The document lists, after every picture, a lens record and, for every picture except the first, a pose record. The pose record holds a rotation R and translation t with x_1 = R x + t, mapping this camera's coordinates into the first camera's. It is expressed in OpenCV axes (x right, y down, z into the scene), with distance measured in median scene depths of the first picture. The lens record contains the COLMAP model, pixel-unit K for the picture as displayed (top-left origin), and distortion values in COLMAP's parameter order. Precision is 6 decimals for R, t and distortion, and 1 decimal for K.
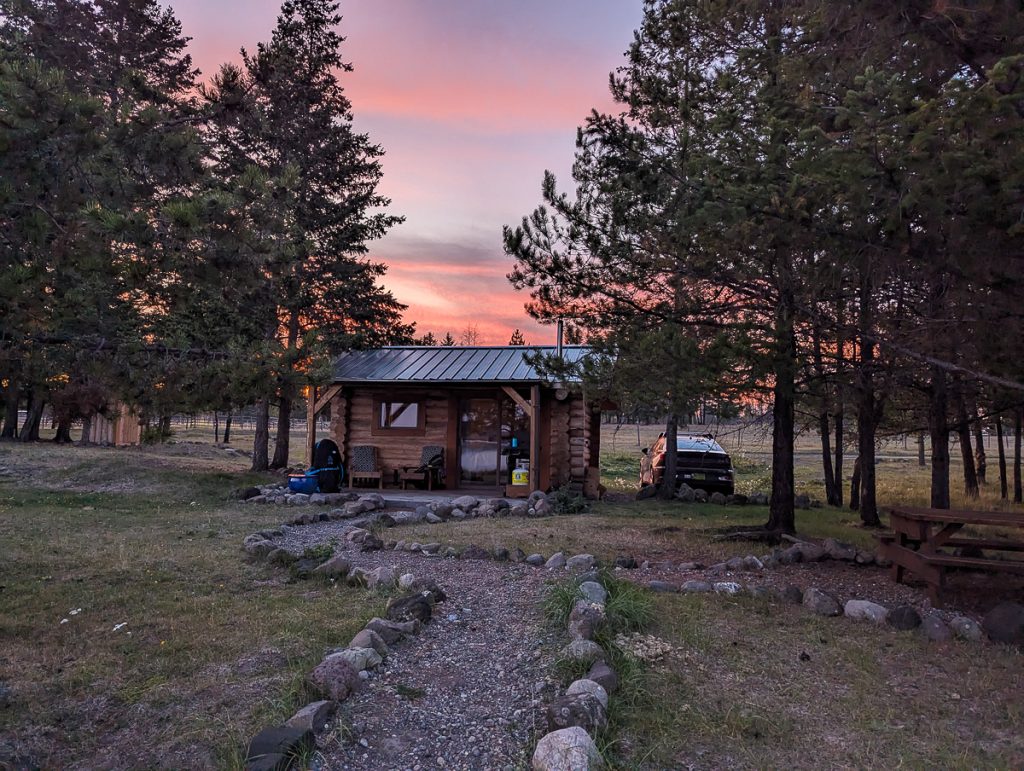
lens RADIAL K [[763.3, 0, 509.4], [0, 763.3, 403.0], [0, 0, 1]] dist [0.065281, -0.067533]
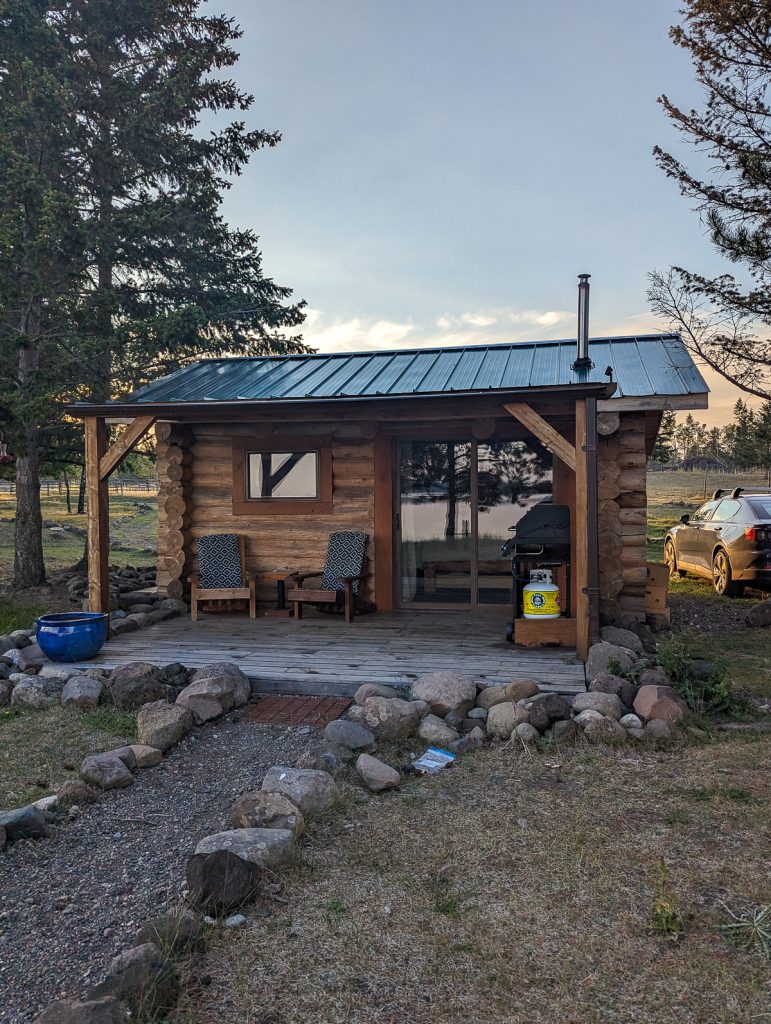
lens RADIAL K [[763.3, 0, 400.2], [0, 763.3, 534.9], [0, 0, 1]] dist [0.065281, -0.067533]
pose [[0.999457, -0.031088, -0.010920, -0.057759], [0.032043, 0.994242, 0.102259, 0.005097], [0.007678, -0.102554, 0.994698, 0.466081]]
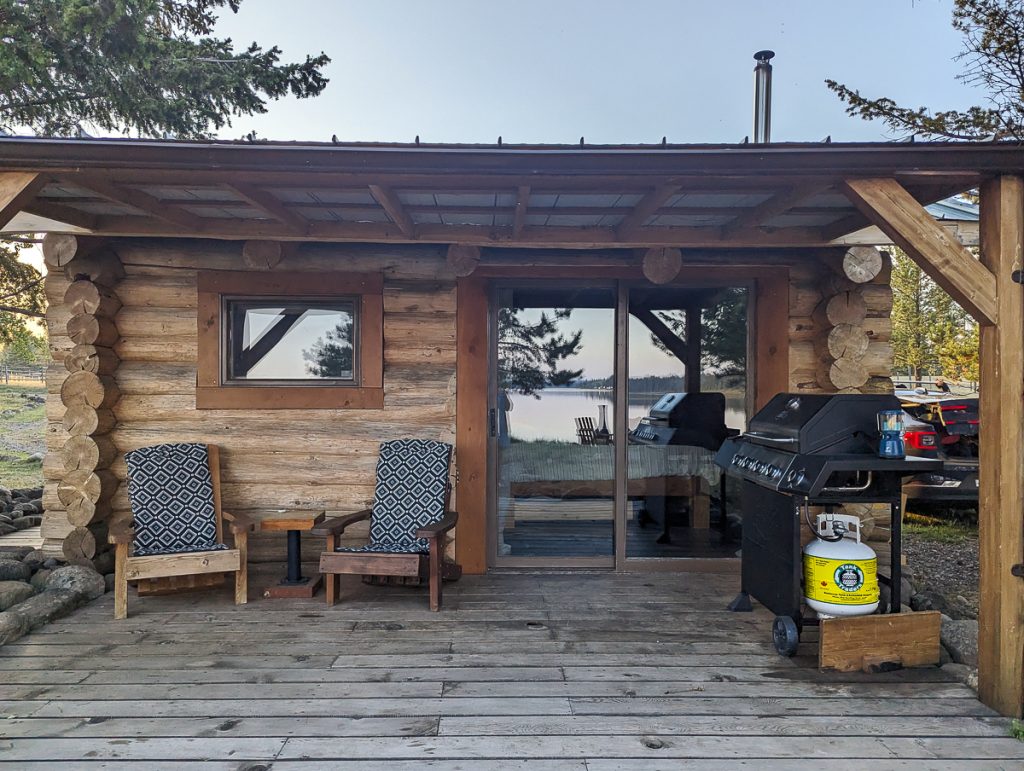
lens RADIAL K [[763.3, 0, 509.4], [0, 763.3, 403.0], [0, 0, 1]] dist [0.065281, -0.067533]
pose [[0.976541, -0.023072, 0.214090, -0.126260], [0.008033, 0.997454, 0.070853, 0.019718], [-0.215180, -0.067471, 0.974241, 0.683481]]
